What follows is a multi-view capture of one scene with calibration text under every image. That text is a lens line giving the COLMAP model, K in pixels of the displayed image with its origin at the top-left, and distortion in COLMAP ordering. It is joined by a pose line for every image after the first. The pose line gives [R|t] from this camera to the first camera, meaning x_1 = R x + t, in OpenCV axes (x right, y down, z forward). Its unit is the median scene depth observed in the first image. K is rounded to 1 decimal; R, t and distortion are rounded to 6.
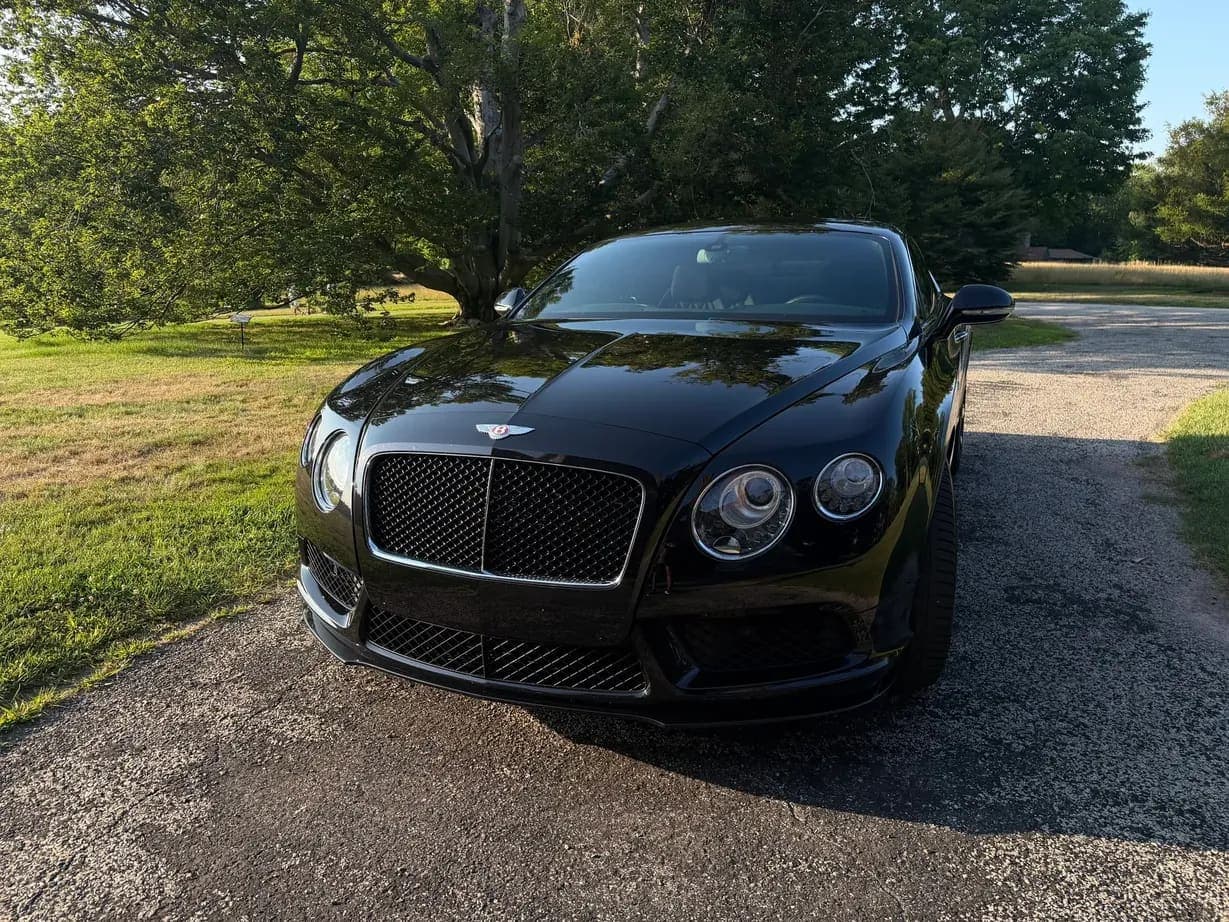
lens RADIAL K [[874.6, 0, 625.5], [0, 874.6, 460.4], [0, 0, 1]] dist [0.003924, -0.010863]
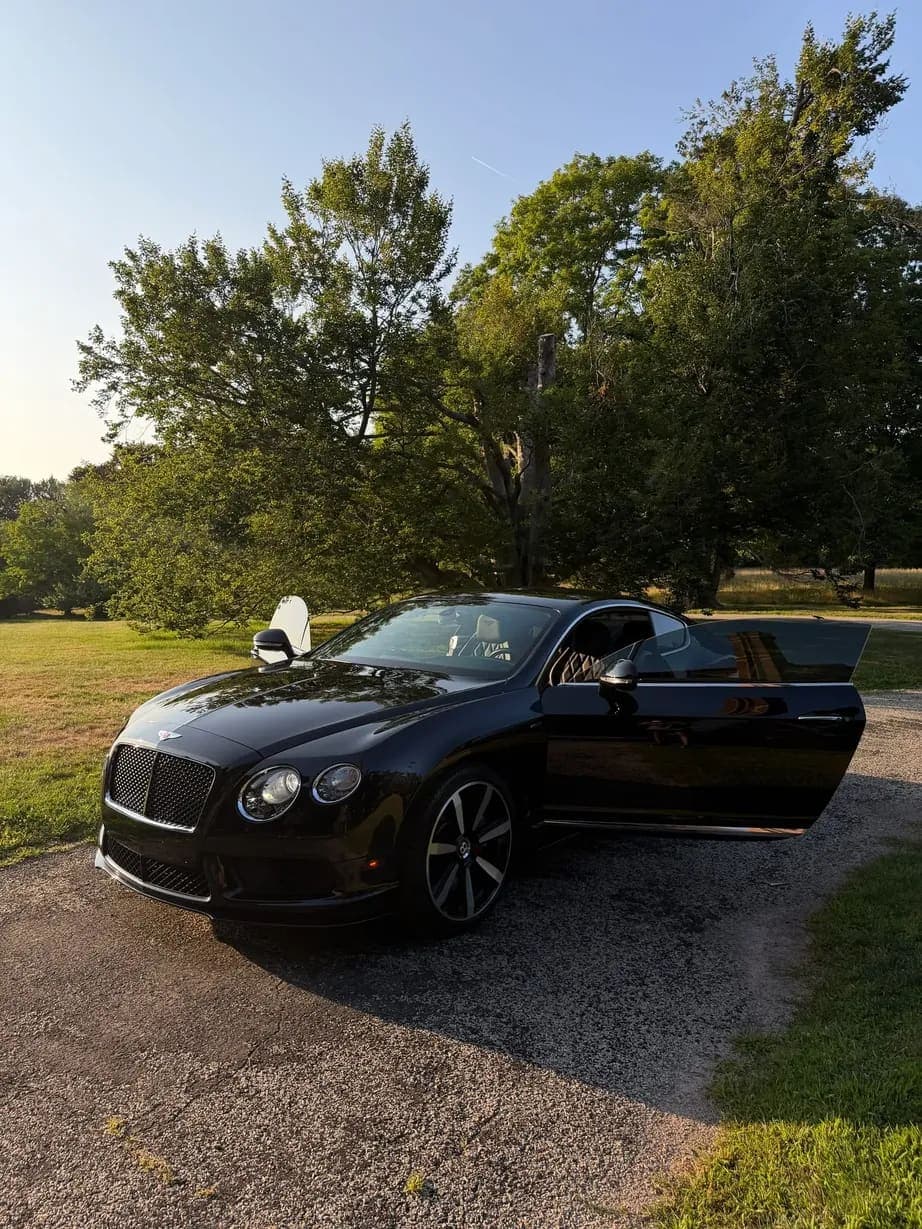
lens RADIAL K [[874.6, 0, 460.7], [0, 874.6, 617.3], [0, 0, 1]] dist [0.003924, -0.010863]
pose [[0.952760, 0.033620, -0.301858, 0.650113], [-0.082736, 0.984998, -0.151436, -0.034204], [0.292239, 0.169257, 0.941248, -0.354276]]
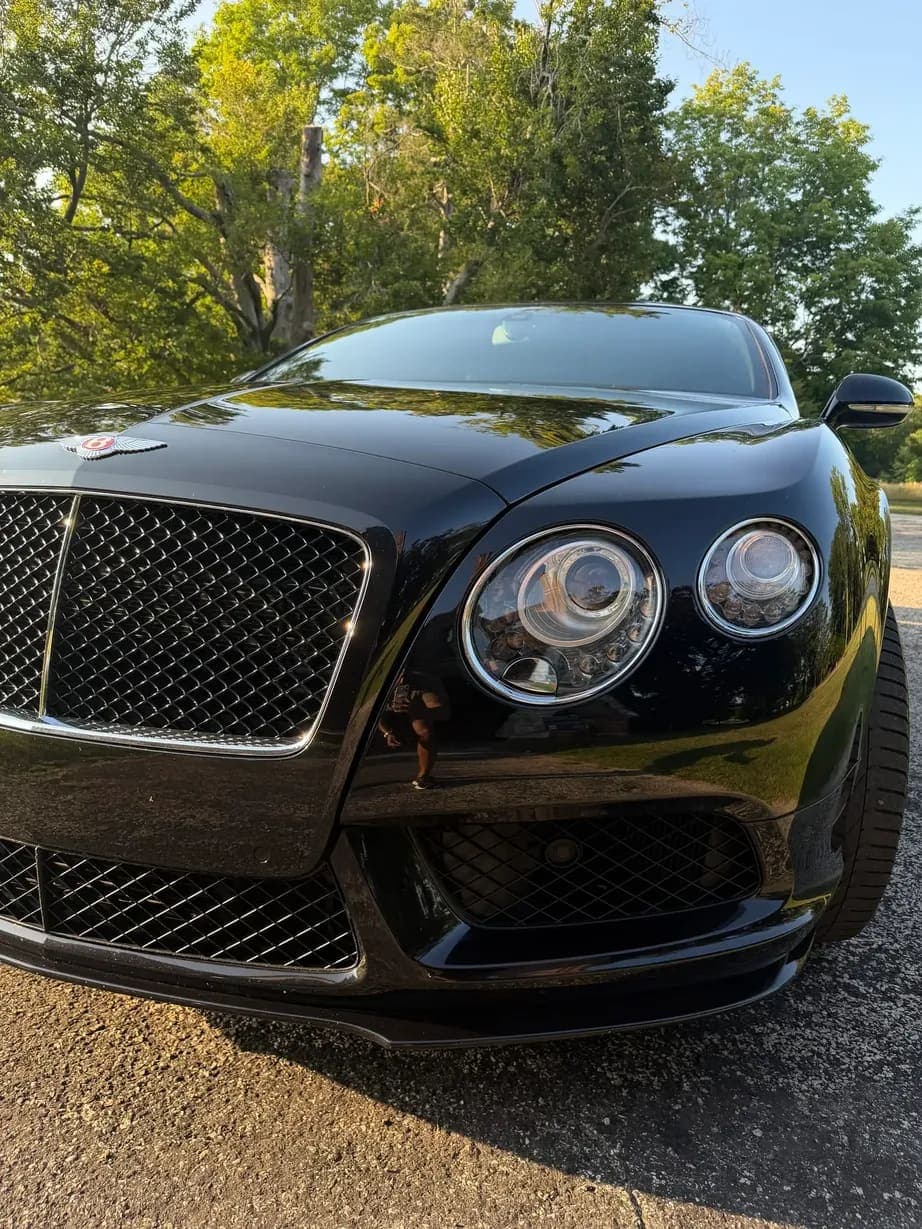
lens RADIAL K [[874.6, 0, 481.6], [0, 874.6, 606.0], [0, 0, 1]] dist [0.003924, -0.010863]
pose [[0.996309, 0.041767, 0.074993, 0.032083], [-0.037072, 0.997328, -0.062944, 0.058522], [-0.077422, 0.059931, 0.995196, 0.327233]]
